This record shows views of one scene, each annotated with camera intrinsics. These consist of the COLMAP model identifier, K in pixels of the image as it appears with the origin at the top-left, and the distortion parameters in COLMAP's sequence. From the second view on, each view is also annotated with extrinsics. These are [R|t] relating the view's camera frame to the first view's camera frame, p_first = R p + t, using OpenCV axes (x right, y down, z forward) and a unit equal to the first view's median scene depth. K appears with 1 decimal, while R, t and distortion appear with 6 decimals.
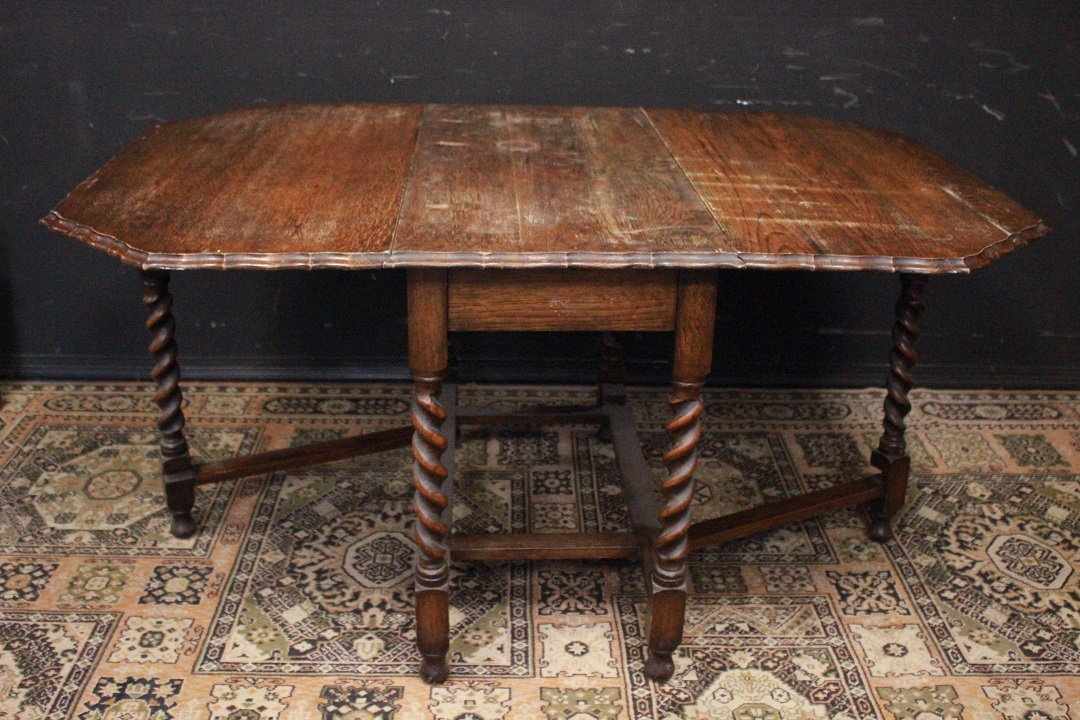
lens RADIAL K [[1200.0, 0, 536.3], [0, 1200.0, 355.1], [0, 0, 1]] dist [-0.108792, 0.165174]
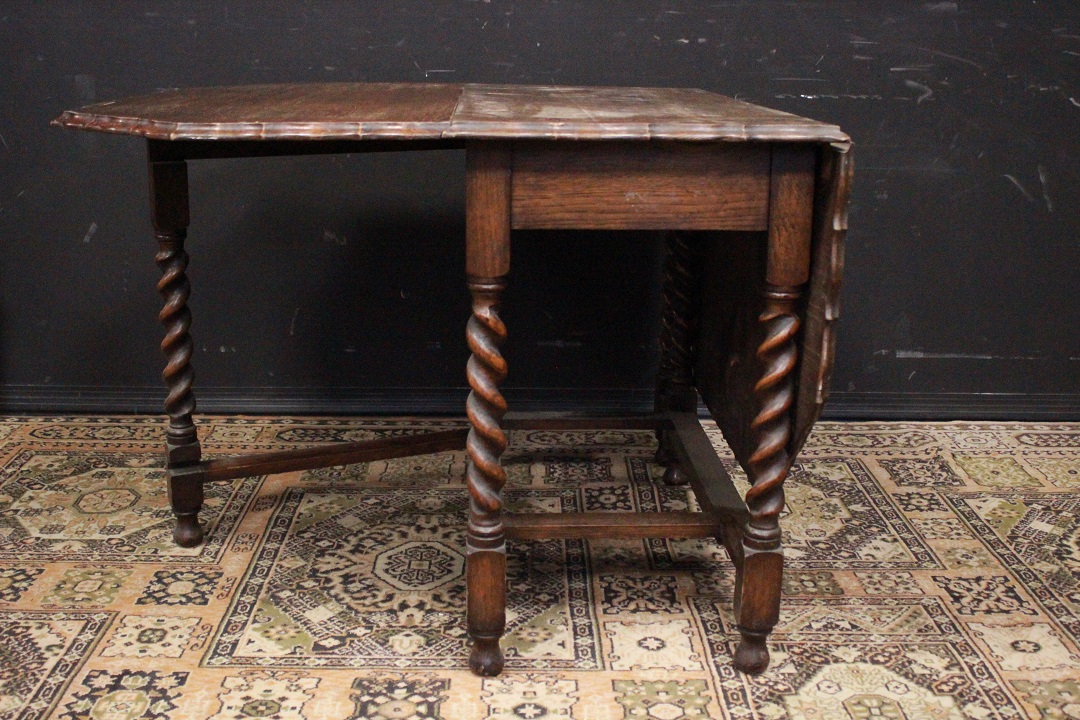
lens RADIAL K [[1291.9, 0, 534.9], [0, 1291.9, 355.3], [0, 0, 1]] dist [-0.090944, 0.158240]
pose [[0.999959, -0.004373, -0.007910, -0.040120], [0.003225, 0.990189, -0.139699, 0.166455], [0.008444, 0.139668, 0.990162, 0.060870]]
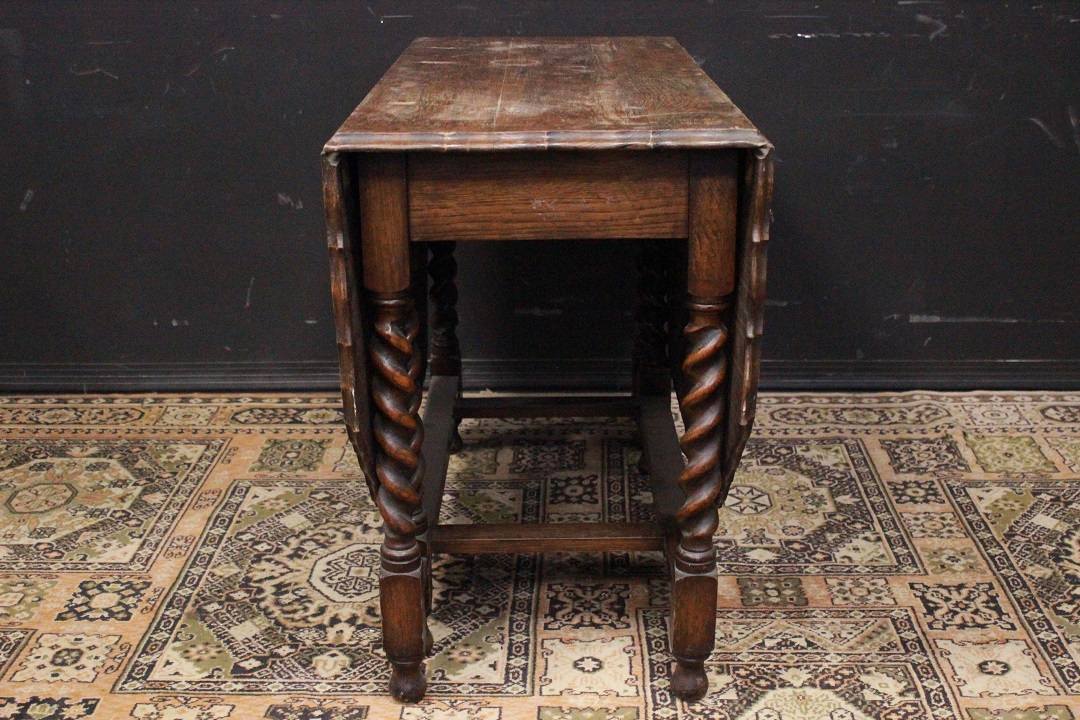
lens RADIAL K [[1443.0, 0, 540.0], [0, 1443.0, 360.0], [0, 0, 1]] dist [-0.075703, 0.189119]
pose [[0.998357, -0.015232, -0.055234, 0.056948], [0.011333, 0.997466, -0.070232, 0.106851], [0.056163, 0.069490, 0.996000, 0.021243]]
